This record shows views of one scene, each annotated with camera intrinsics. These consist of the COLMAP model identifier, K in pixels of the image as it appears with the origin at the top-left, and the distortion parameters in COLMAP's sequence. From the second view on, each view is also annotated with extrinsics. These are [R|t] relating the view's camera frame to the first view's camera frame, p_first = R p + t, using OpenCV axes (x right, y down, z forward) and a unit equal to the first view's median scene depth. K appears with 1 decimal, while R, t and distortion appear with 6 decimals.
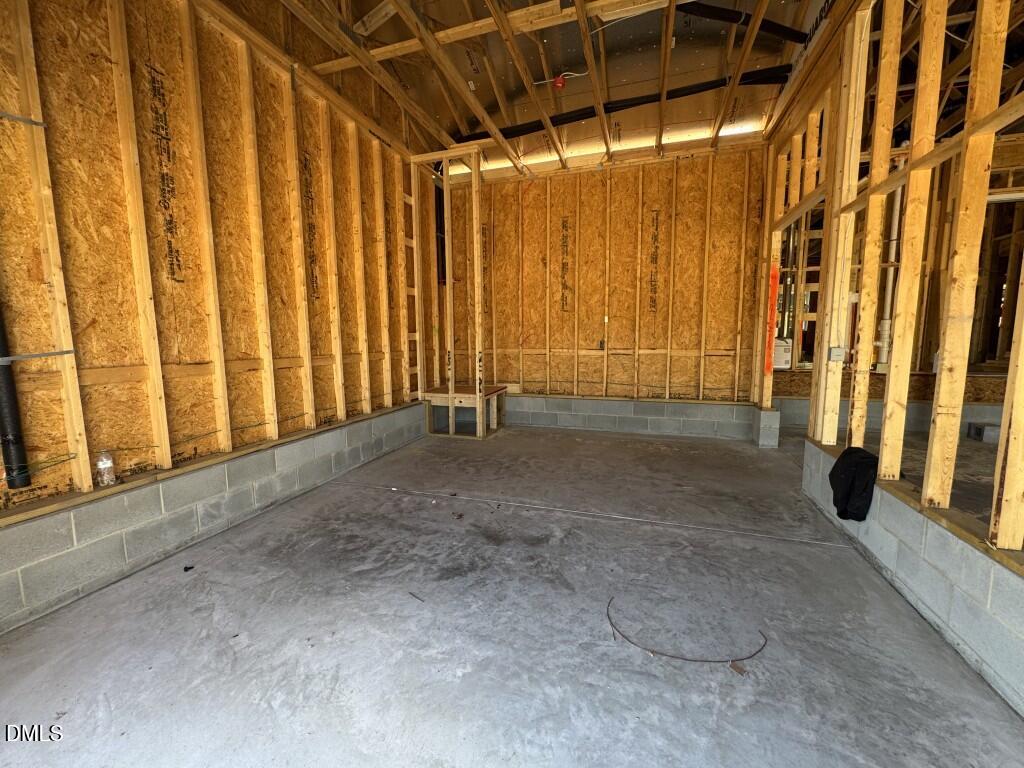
lens RADIAL K [[410.3, 0, 512.0], [0, 410.3, 384.0], [0, 0, 1]] dist [-0.002254, -0.000062]
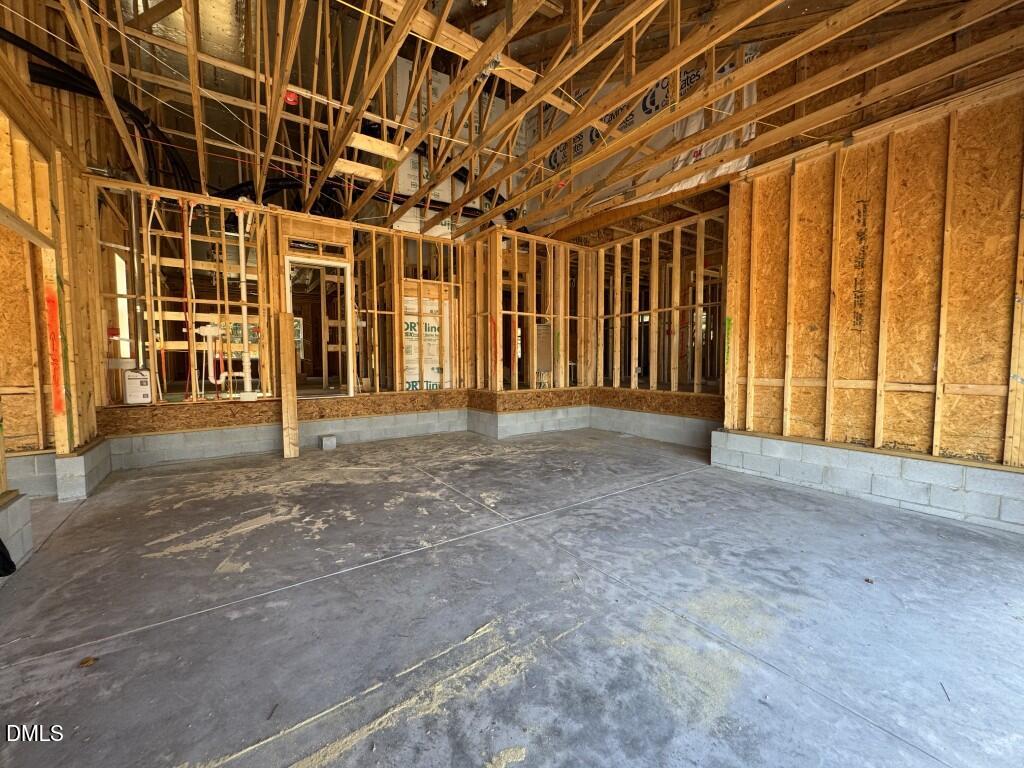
lens RADIAL K [[410.3, 0, 512.0], [0, 410.3, 384.0], [0, 0, 1]] dist [-0.002254, -0.000062]
pose [[0.590998, -0.039859, 0.805688, 0.443429], [0.095631, 0.995197, -0.020915, 0.018536], [-0.800984, 0.089409, 0.591971, -0.221764]]
